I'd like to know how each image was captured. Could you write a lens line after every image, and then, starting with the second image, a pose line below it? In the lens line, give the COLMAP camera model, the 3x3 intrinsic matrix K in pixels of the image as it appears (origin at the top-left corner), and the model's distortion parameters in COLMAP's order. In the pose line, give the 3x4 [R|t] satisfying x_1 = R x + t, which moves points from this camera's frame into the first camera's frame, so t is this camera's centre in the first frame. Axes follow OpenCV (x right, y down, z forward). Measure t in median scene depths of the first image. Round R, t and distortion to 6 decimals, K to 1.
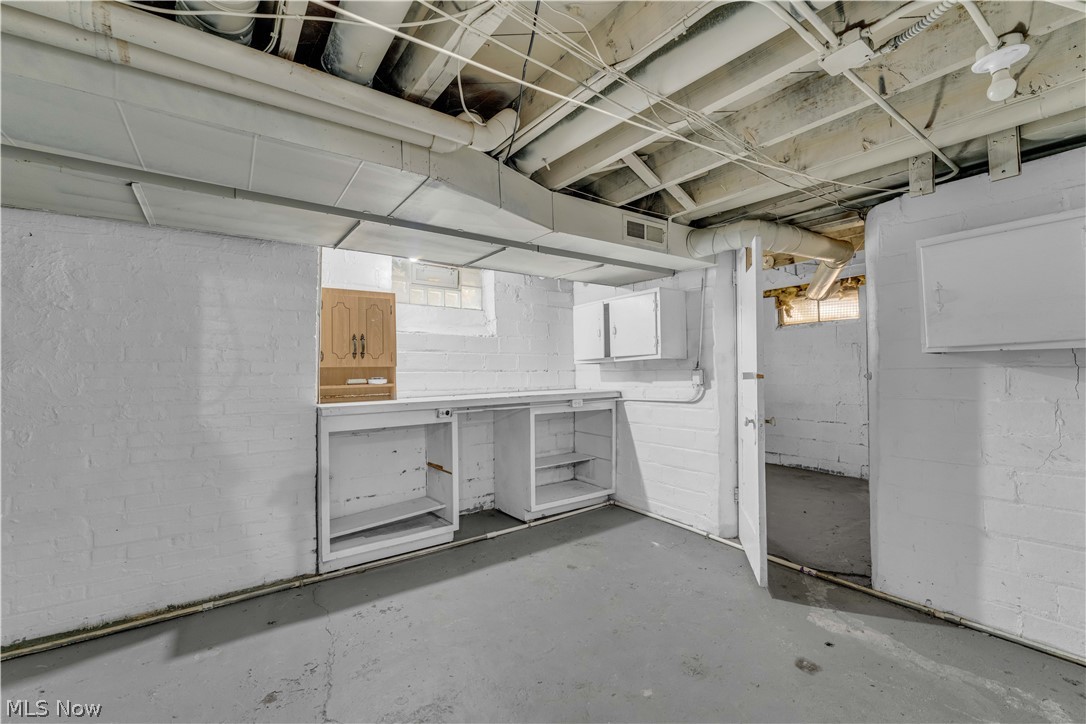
lens RADIAL K [[443.7, 0, 543.0], [0, 443.7, 365.9], [0, 0, 1]] dist [-0.004871, 0.000293]
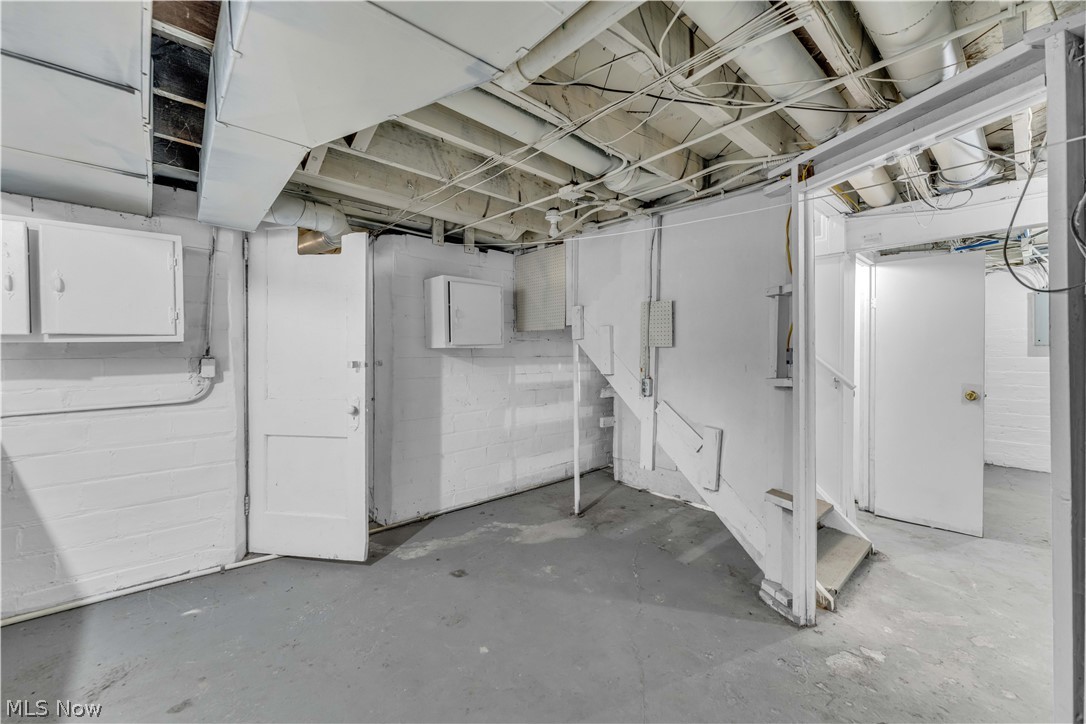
lens RADIAL K [[443.7, 0, 544.6], [0, 443.7, 357.4], [0, 0, 1]] dist [-0.004871, 0.000293]
pose [[-0.109064, 0.002750, 0.994031, -0.627020], [-0.010133, 0.999941, -0.003878, 0.006559], [-0.993983, -0.010496, -0.109029, 0.694345]]
